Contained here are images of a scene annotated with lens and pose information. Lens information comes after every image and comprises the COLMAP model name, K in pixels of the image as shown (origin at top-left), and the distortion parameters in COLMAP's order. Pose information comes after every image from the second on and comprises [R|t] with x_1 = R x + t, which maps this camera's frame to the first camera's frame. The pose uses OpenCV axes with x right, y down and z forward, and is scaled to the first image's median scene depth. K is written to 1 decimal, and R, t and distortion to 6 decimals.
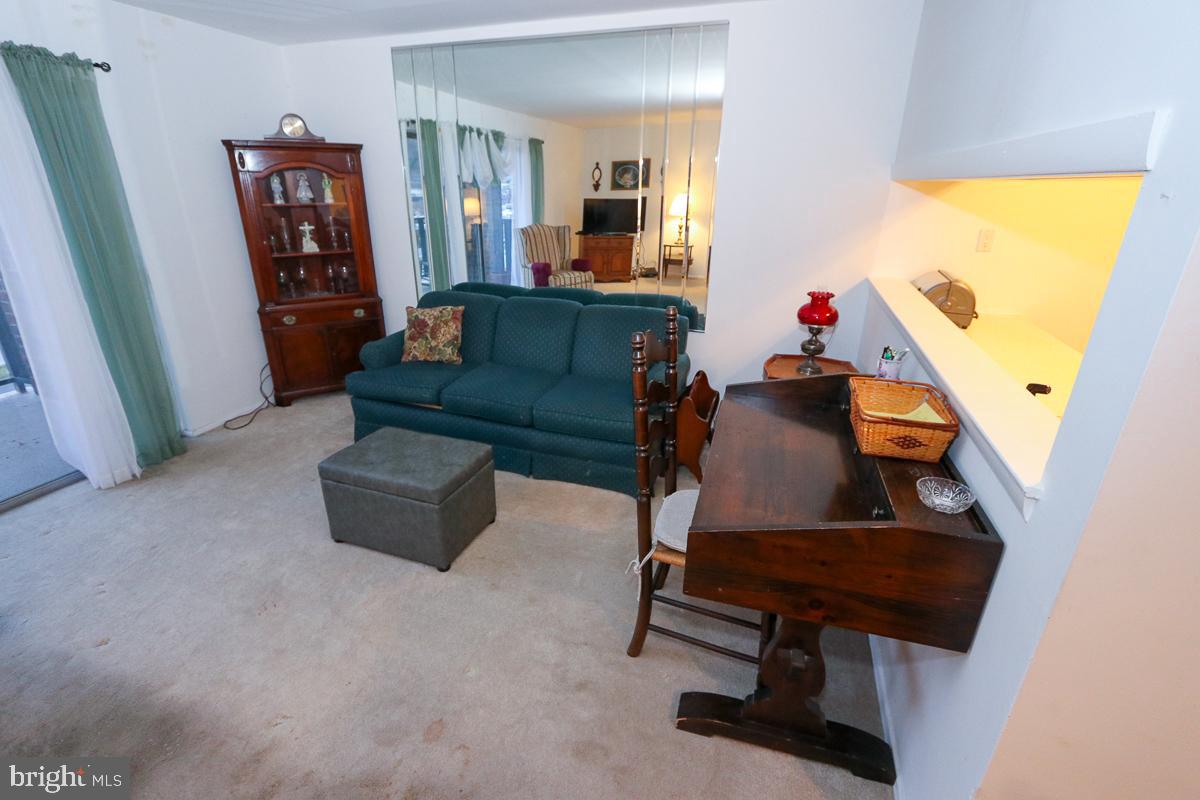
lens RADIAL K [[550.6, 0, 594.5], [0, 550.6, 404.2], [0, 0, 1]] dist [-0.017682, 0.001911]
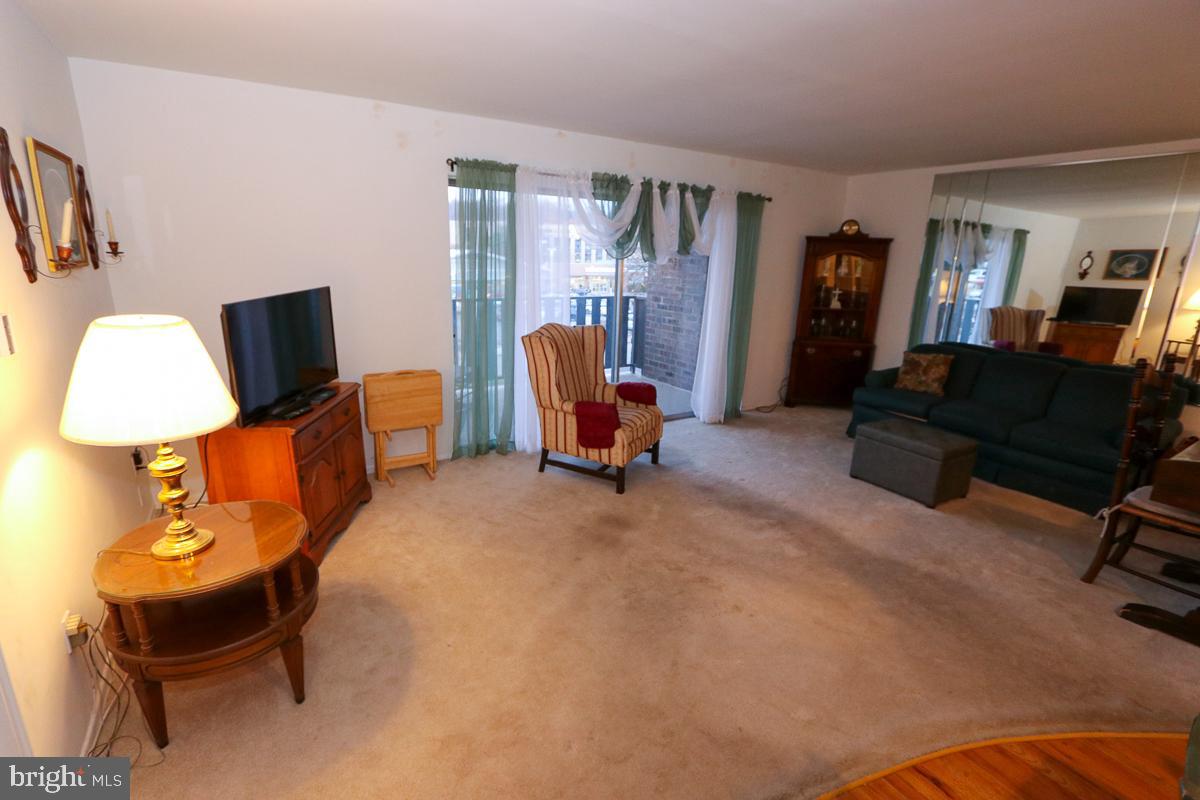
lens RADIAL K [[550.6, 0, 594.4], [0, 550.6, 402.7], [0, 0, 1]] dist [-0.017682, 0.001911]
pose [[0.765901, 0.181306, -0.616866, -0.067011], [-0.261879, 0.964197, -0.041758, 0.213680], [0.587209, 0.193527, 0.785960, -0.526390]]
